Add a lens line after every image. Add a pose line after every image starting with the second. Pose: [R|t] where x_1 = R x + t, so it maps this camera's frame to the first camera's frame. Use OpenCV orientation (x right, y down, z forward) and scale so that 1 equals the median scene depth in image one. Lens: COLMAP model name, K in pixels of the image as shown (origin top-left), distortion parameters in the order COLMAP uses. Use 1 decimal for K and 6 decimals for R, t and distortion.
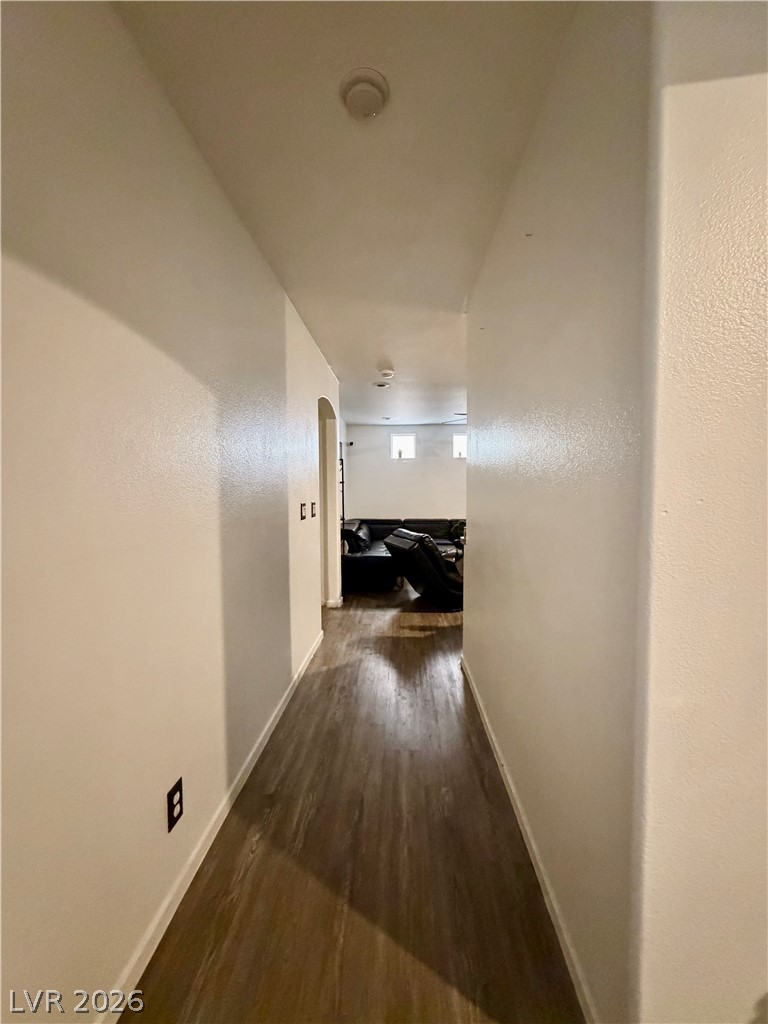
lens RADIAL K [[406.3, 0, 382.9], [0, 406.3, 511.9], [0, 0, 1]] dist [-0.002264, -0.000131]
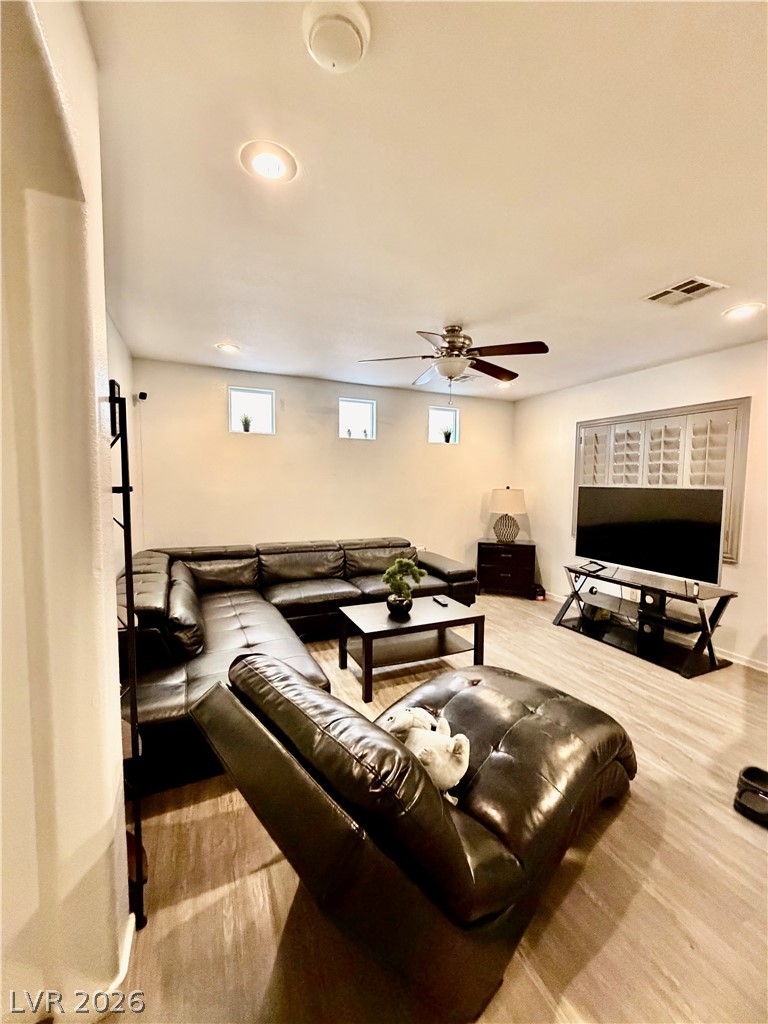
lens RADIAL K [[406.3, 0, 382.1], [0, 406.3, 510.6], [0, 0, 1]] dist [-0.002264, -0.000131]
pose [[0.892687, -0.014817, 0.450434, -0.043398], [0.003412, 0.999653, 0.026121, -0.041089], [-0.450665, -0.021782, 0.892427, 0.435348]]
